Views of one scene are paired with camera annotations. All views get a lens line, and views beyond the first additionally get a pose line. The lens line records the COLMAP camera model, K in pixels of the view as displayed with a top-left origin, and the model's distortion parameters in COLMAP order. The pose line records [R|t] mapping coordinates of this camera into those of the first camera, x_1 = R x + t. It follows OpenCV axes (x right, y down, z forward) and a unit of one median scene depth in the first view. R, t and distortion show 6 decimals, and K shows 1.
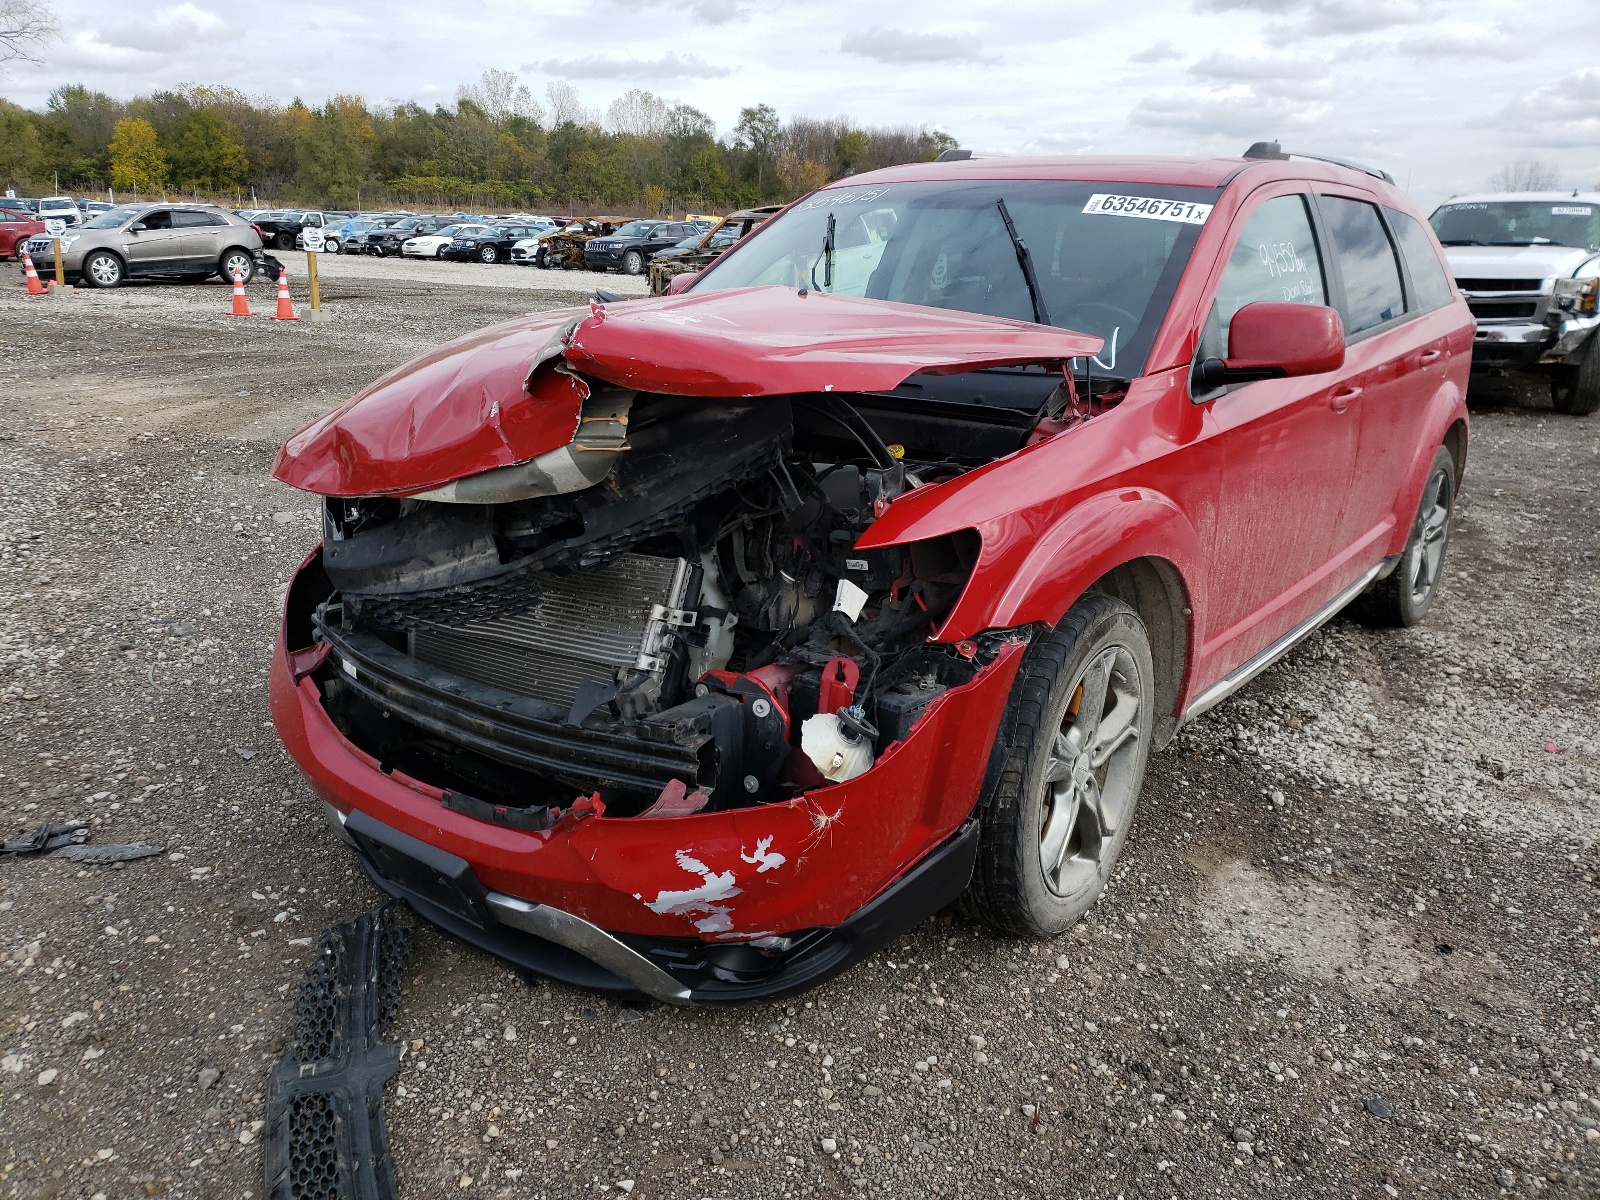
lens RADIAL K [[1240.2, 0, 800.0], [0, 1240.2, 600.0], [0, 0, 1]] dist [-0.004761, -0.000006]
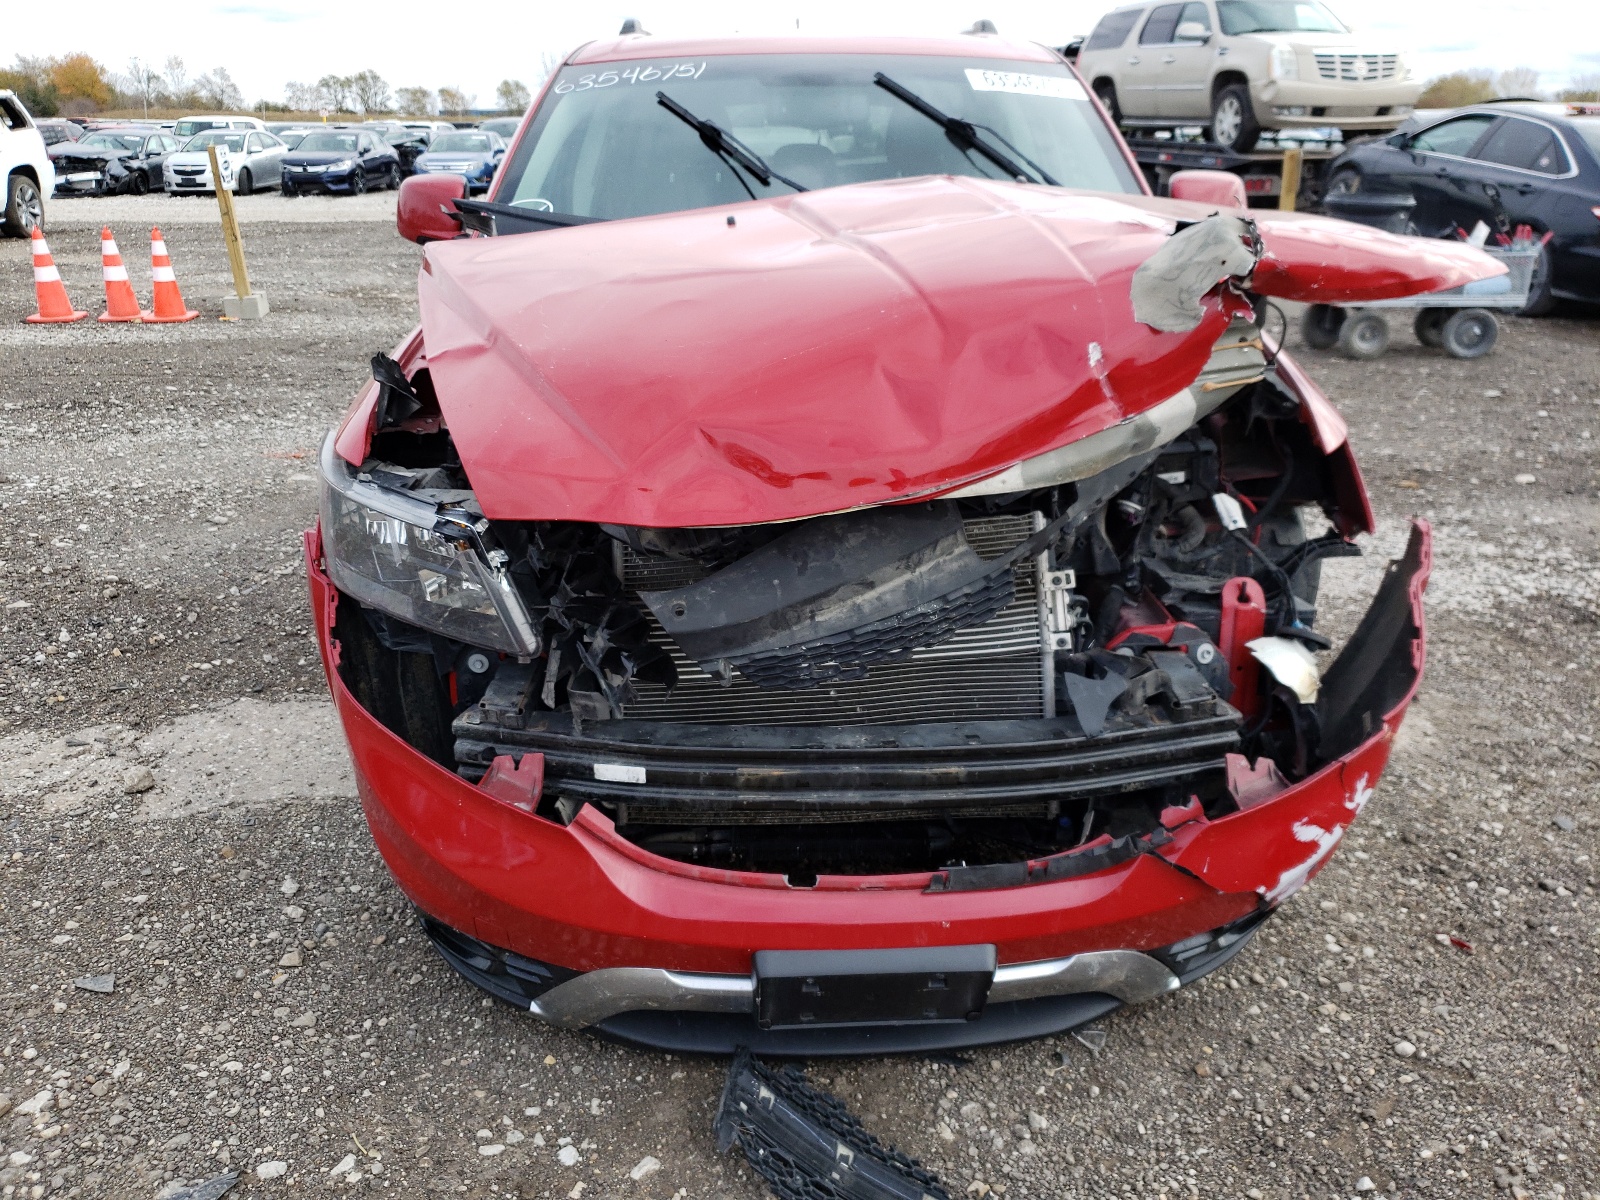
lens RADIAL K [[1243.3, 0, 800.0], [0, 1243.3, 600.0], [0, 0, 1]] dist [0.011082, 0.000021]
pose [[0.766738, -0.241632, 0.594749, -0.764399], [0.187473, 0.970353, 0.152544, -0.139766], [-0.613976, -0.005462, 0.789306, 0.450129]]
